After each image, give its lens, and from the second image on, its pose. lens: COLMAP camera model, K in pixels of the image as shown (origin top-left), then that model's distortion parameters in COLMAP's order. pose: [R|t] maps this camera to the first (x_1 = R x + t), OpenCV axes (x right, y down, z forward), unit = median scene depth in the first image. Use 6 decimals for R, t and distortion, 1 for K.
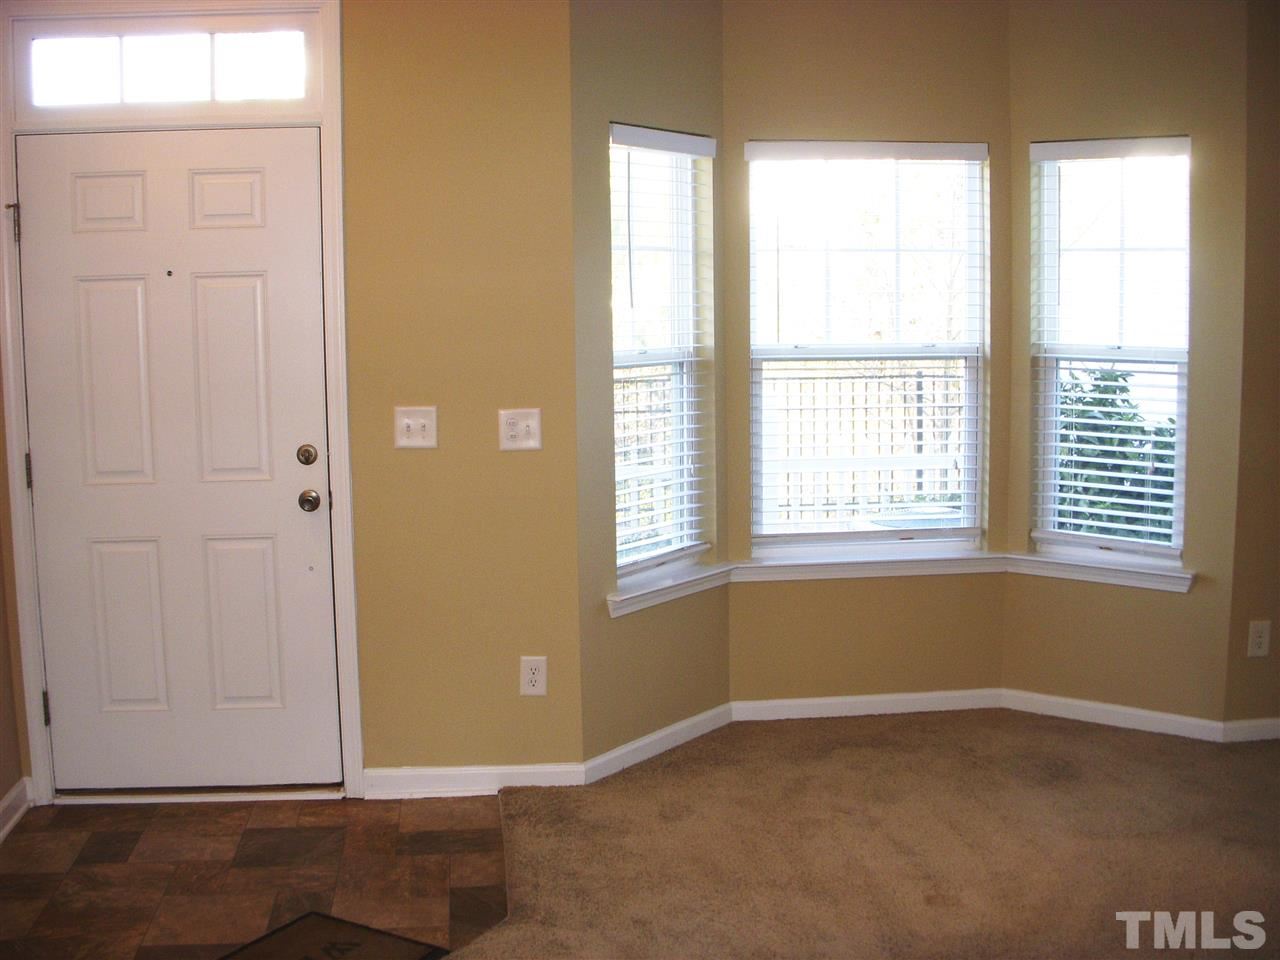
lens RADIAL K [[1423.9, 0, 615.0], [0, 1423.9, 481.1], [0, 0, 1]] dist [-0.246003, 0.212628]
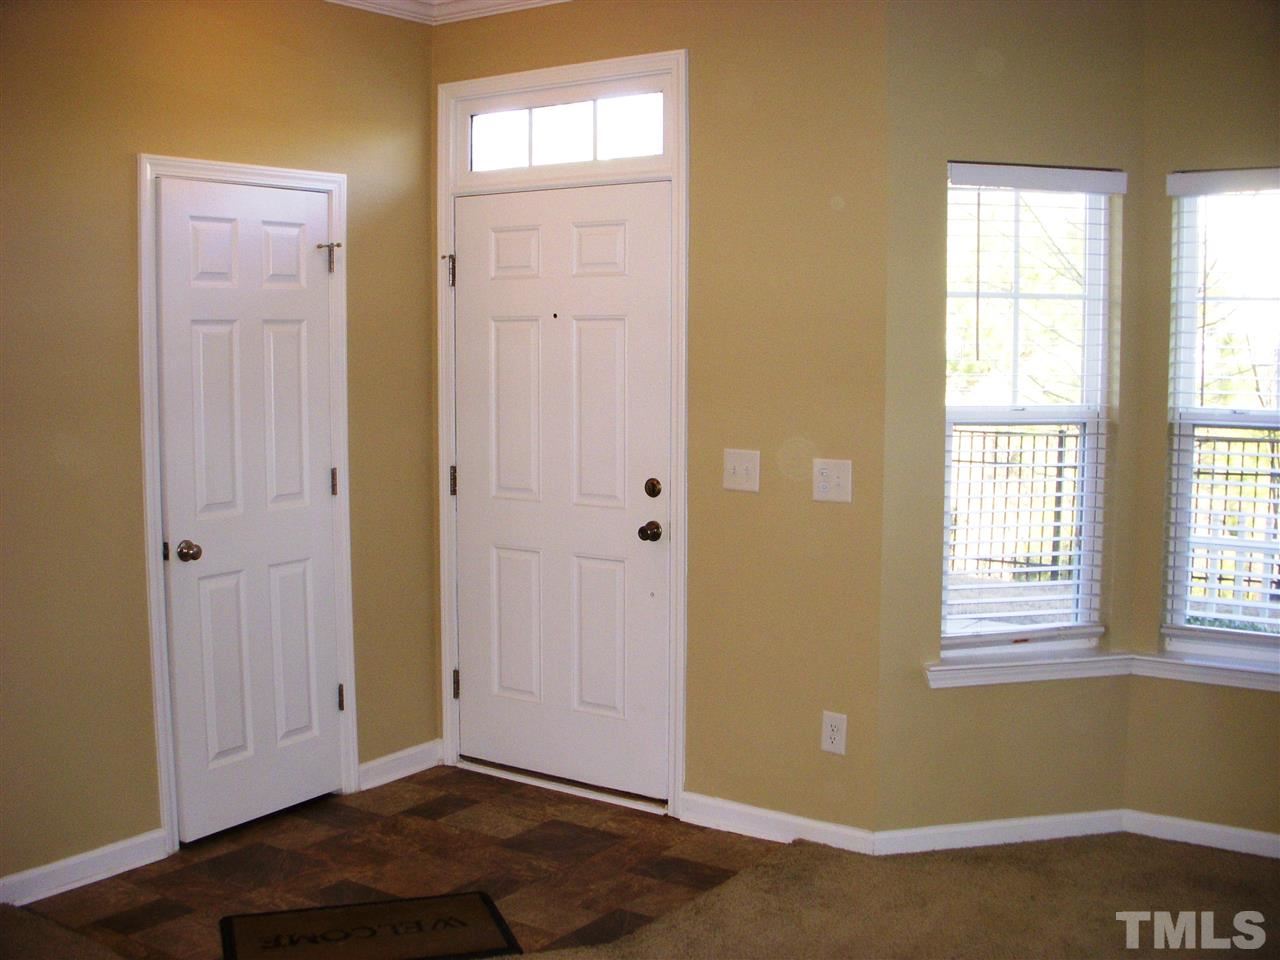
lens RADIAL K [[1423.9, 0, 615.0], [0, 1423.9, 481.1], [0, 0, 1]] dist [-0.246003, 0.212628]
pose [[0.751381, 0.078115, -0.655229, 0.465193], [-0.093789, 0.995530, 0.011133, -0.032991], [0.653170, 0.053088, 0.755348, 0.164900]]
